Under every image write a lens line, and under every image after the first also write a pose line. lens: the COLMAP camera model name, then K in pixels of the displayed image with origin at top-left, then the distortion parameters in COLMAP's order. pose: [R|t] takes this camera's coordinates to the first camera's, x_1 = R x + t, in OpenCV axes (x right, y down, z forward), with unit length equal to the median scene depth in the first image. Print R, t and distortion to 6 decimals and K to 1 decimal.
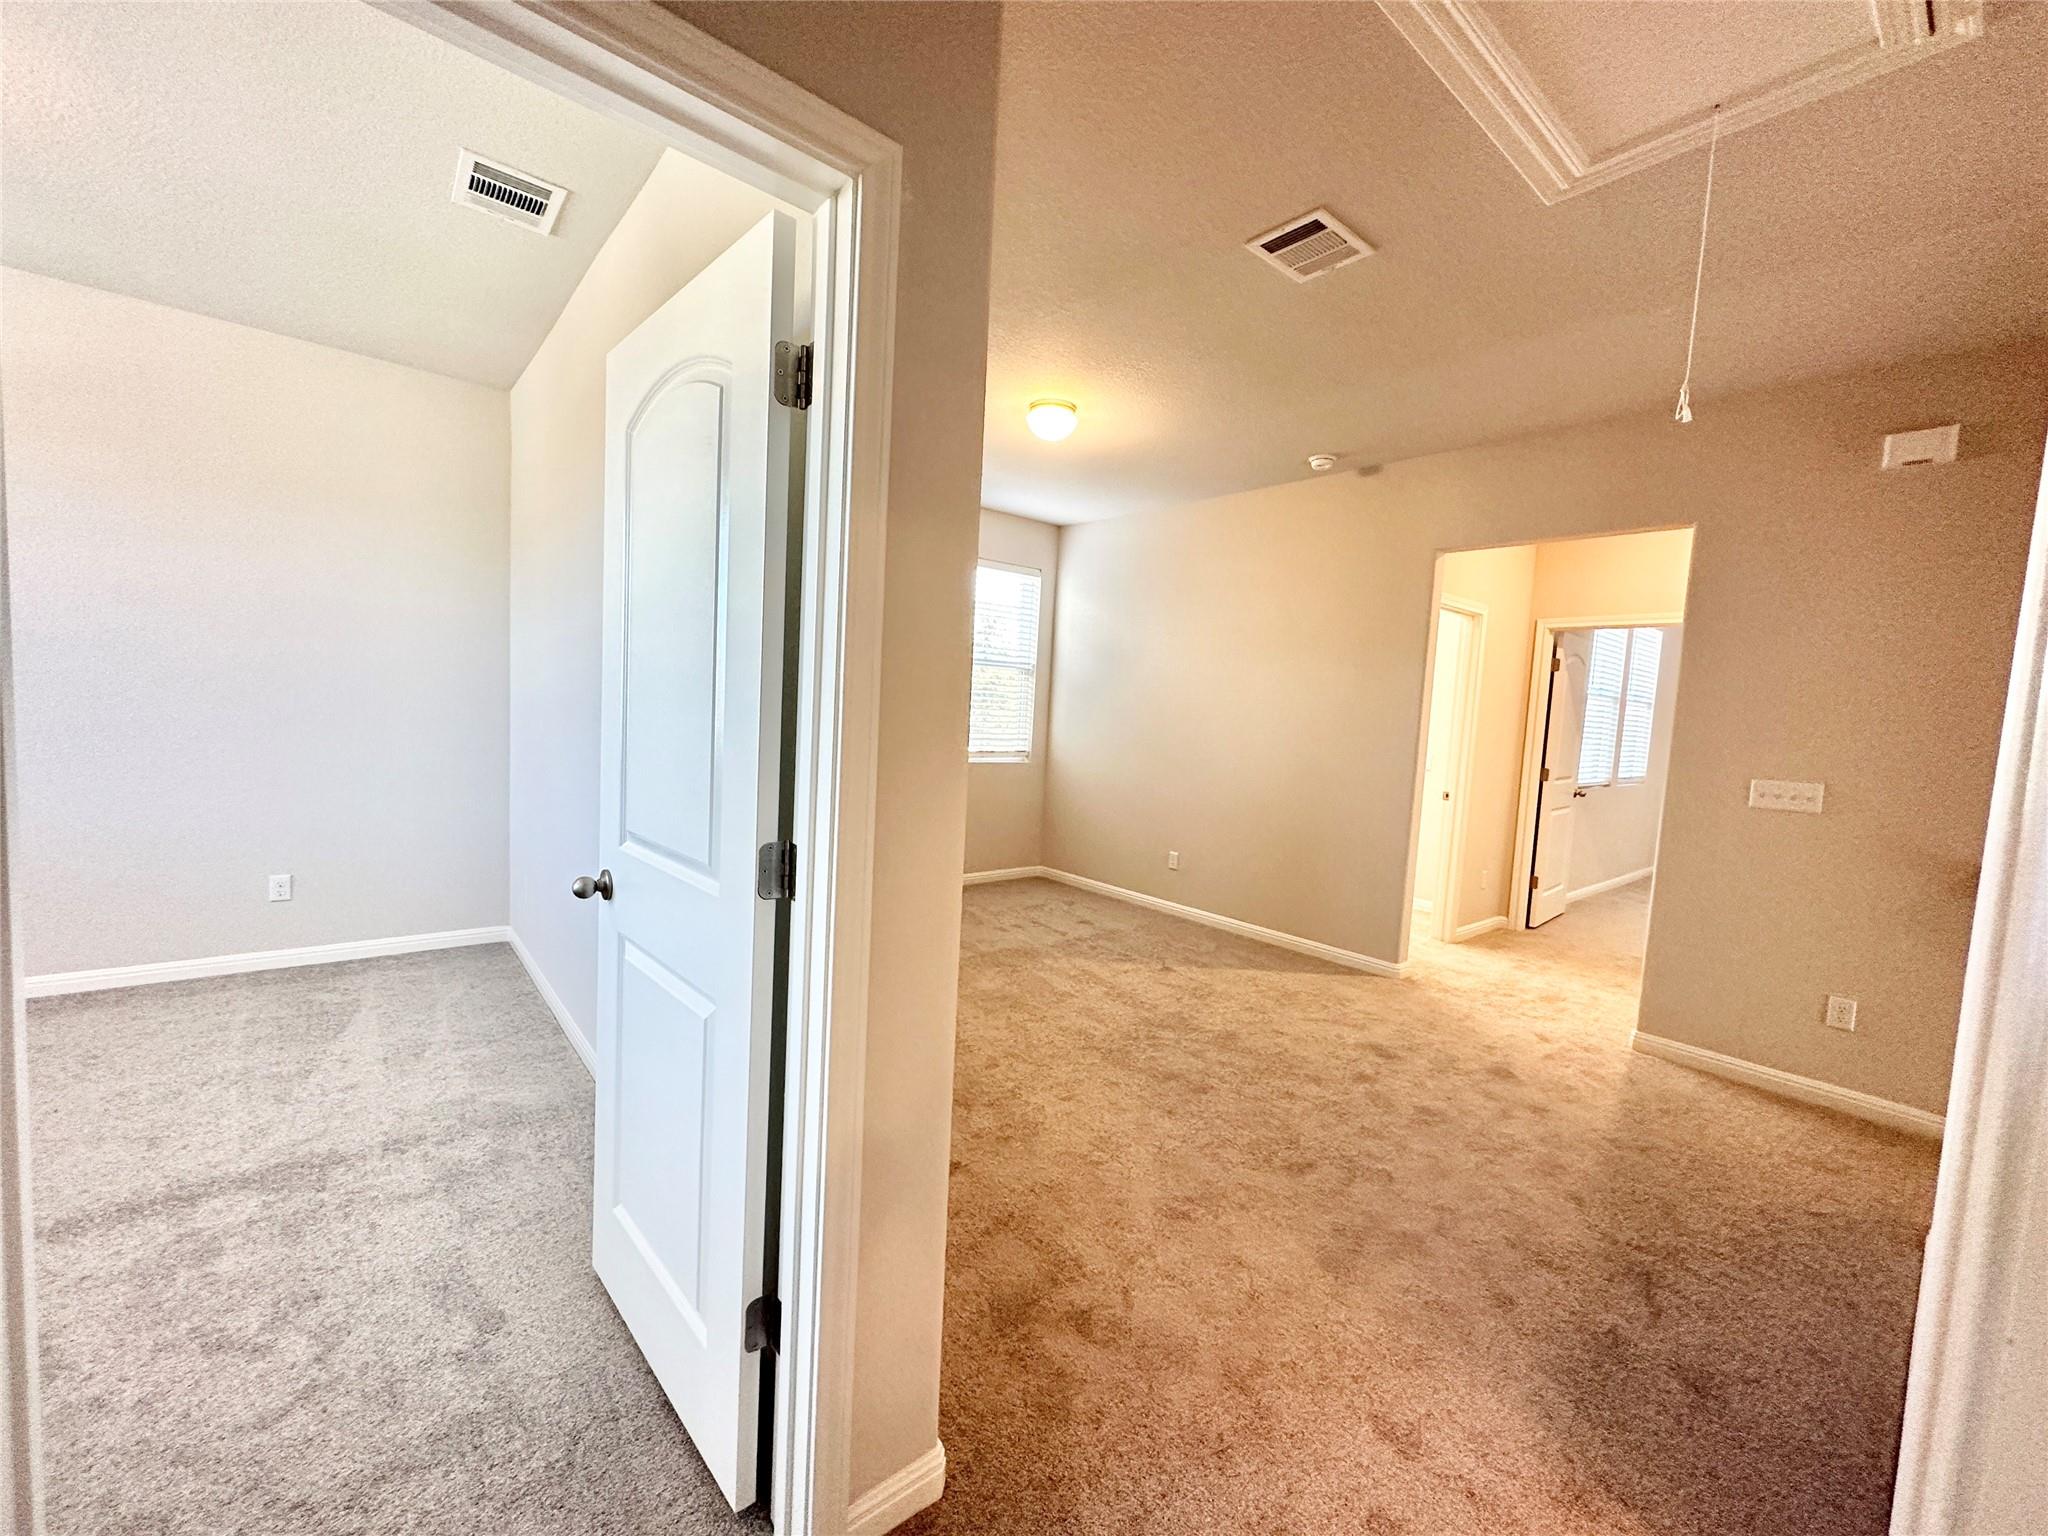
lens RADIAL K [[817.1, 0, 1021.4], [0, 817.1, 766.4], [0, 0, 1]] dist [0.001676, -0.000036]
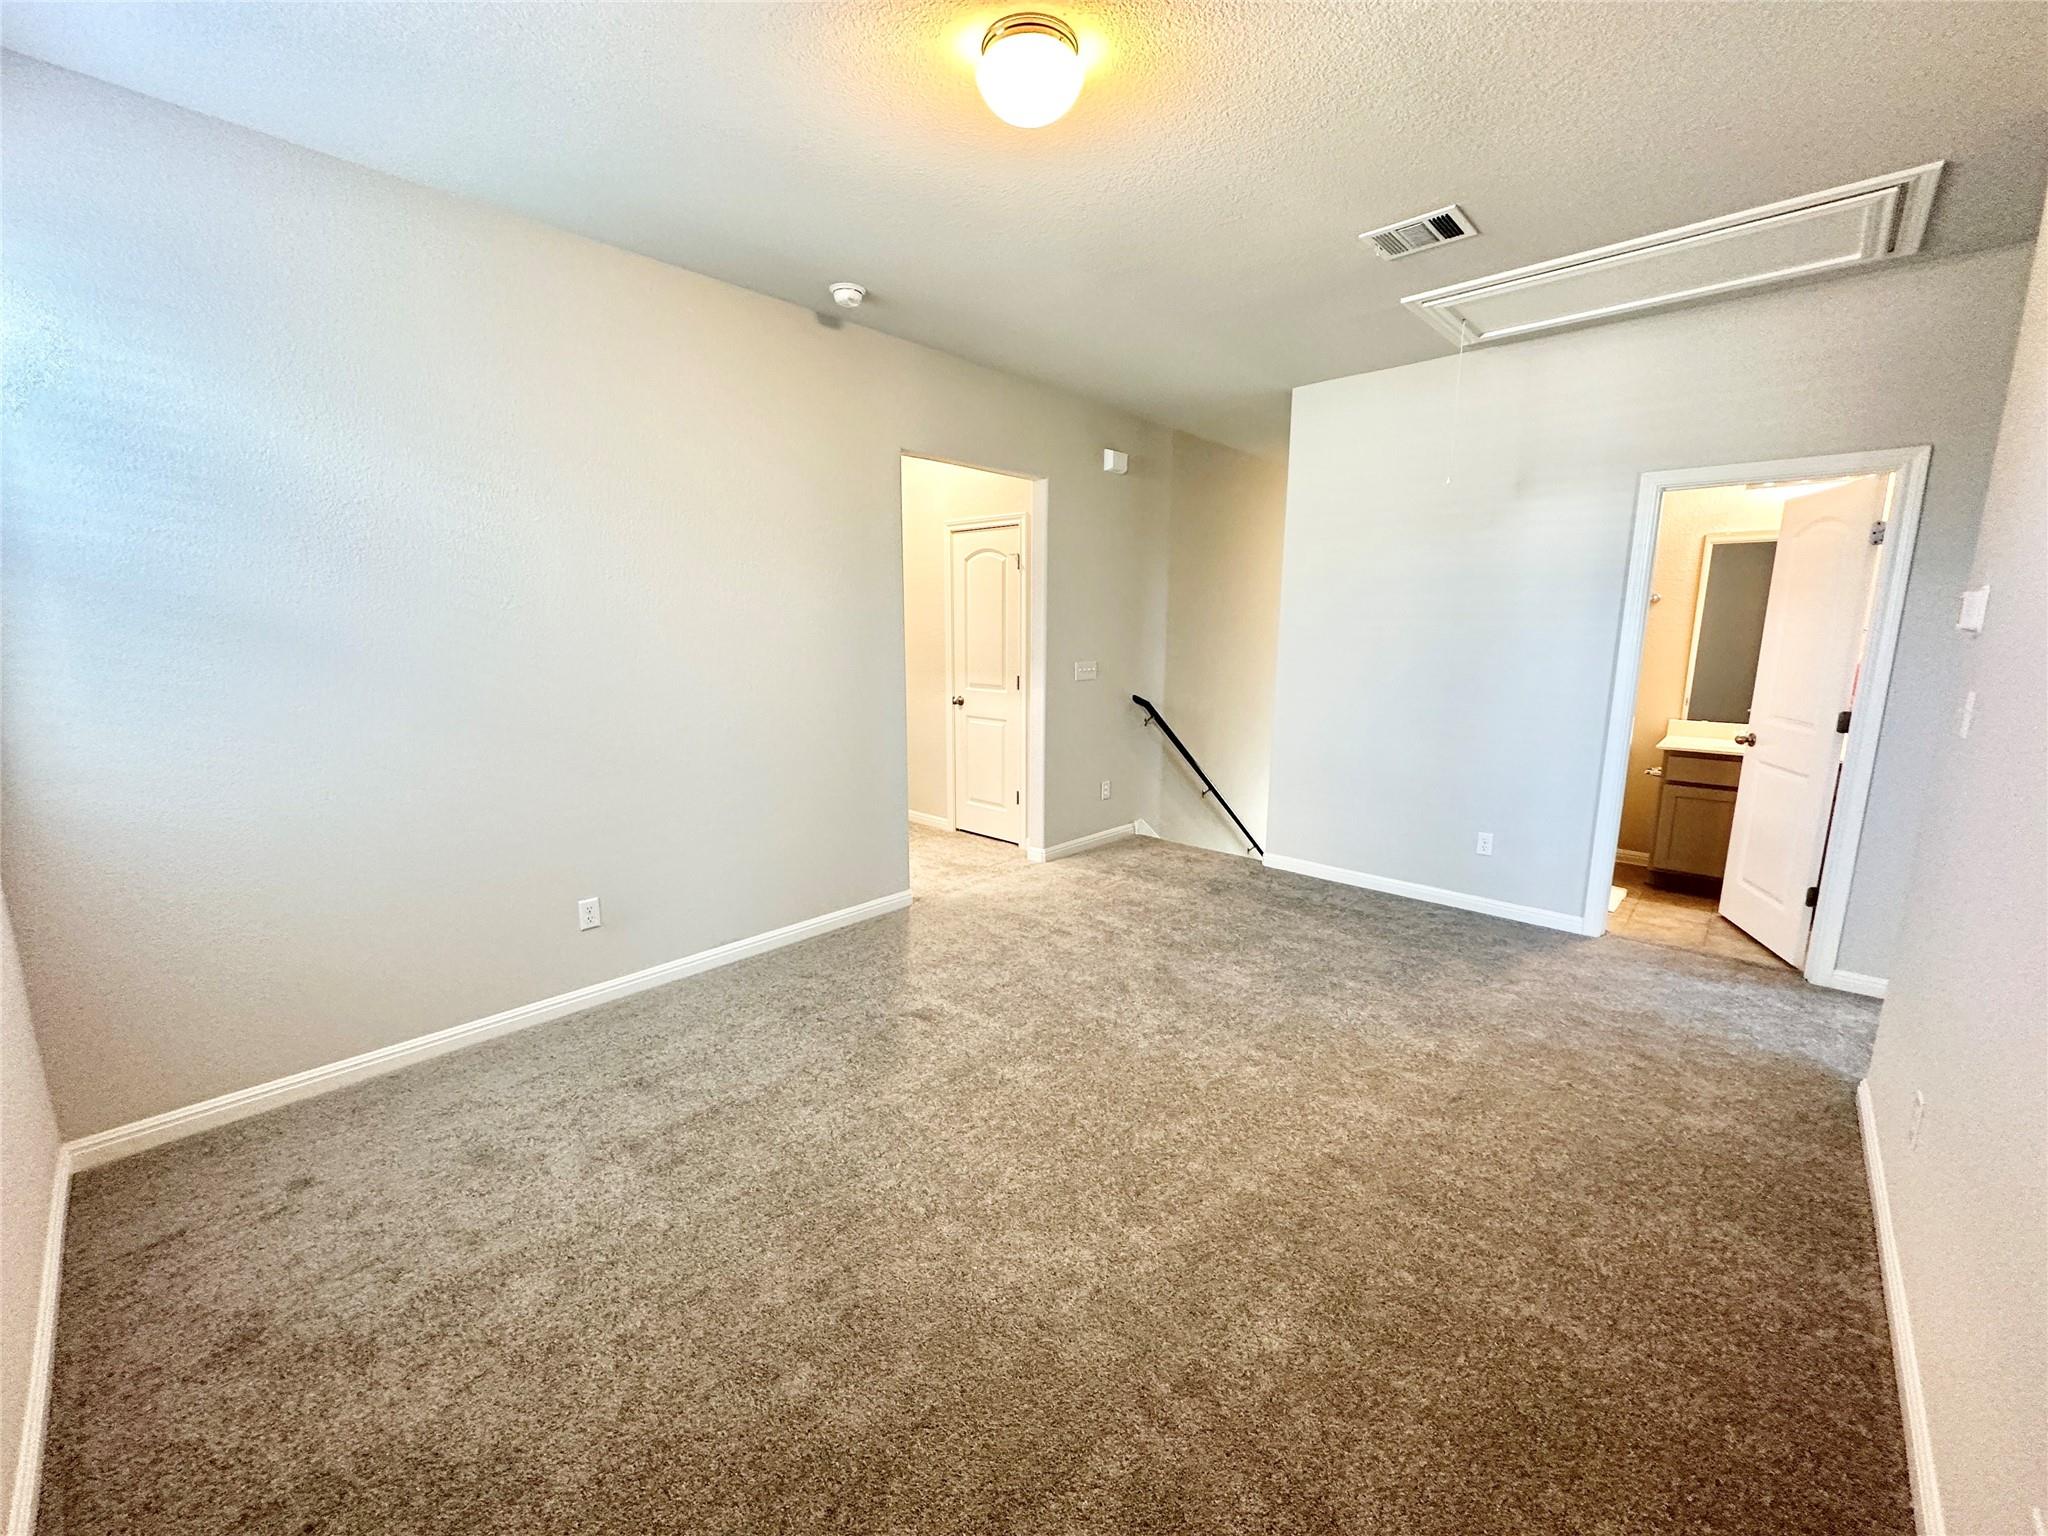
lens RADIAL K [[817.1, 0, 1021.4], [0, 817.1, 766.4], [0, 0, 1]] dist [0.001676, -0.000036]
pose [[-0.115435, -0.226636, 0.967115, -0.574283], [0.064604, 0.969849, 0.234988, -0.149691], [-0.991212, 0.089605, -0.097313, 1.169427]]
